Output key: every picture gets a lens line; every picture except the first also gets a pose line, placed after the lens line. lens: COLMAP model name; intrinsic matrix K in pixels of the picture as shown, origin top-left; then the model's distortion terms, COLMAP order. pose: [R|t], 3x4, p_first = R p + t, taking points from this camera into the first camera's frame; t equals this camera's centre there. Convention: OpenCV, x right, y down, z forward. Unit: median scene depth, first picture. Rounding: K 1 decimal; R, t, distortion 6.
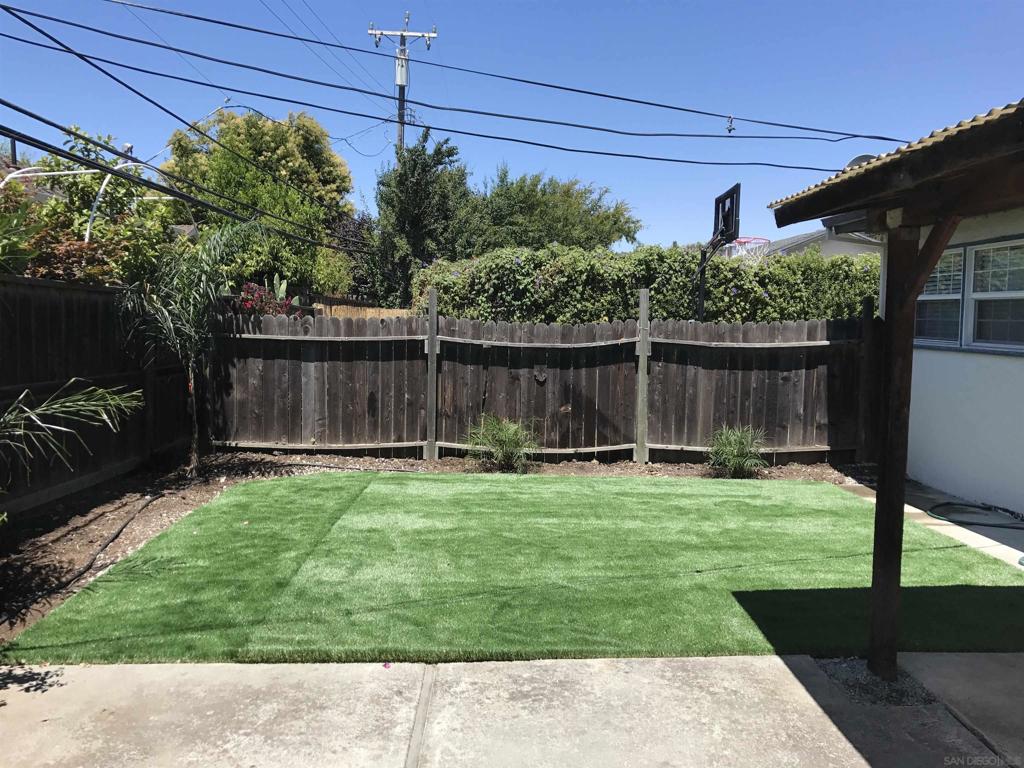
lens RADIAL K [[846.3, 0, 512.5], [0, 846.3, 383.4], [0, 0, 1]] dist [0.009255, -0.019861]
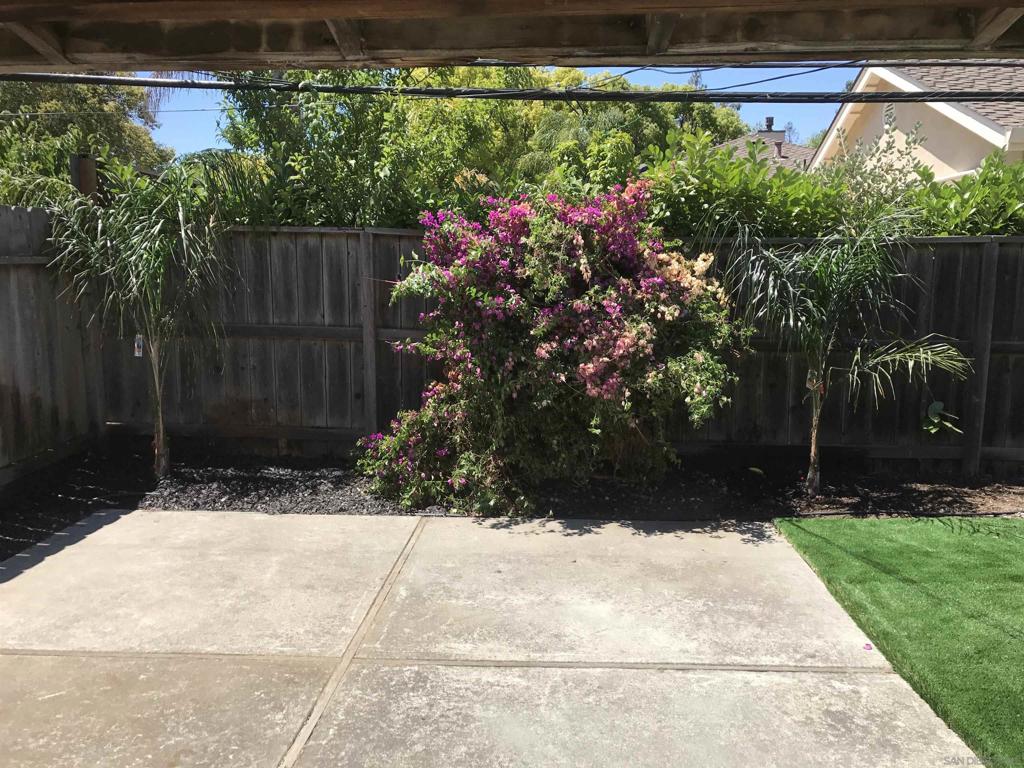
lens RADIAL K [[846.3, 0, 511.8], [0, 846.3, 383.2], [0, 0, 1]] dist [0.009255, -0.019861]
pose [[-0.053306, 0.131456, -0.989888, 0.749550], [-0.091801, 0.986454, 0.135943, -0.044506], [0.994350, 0.098119, -0.040516, 0.610765]]
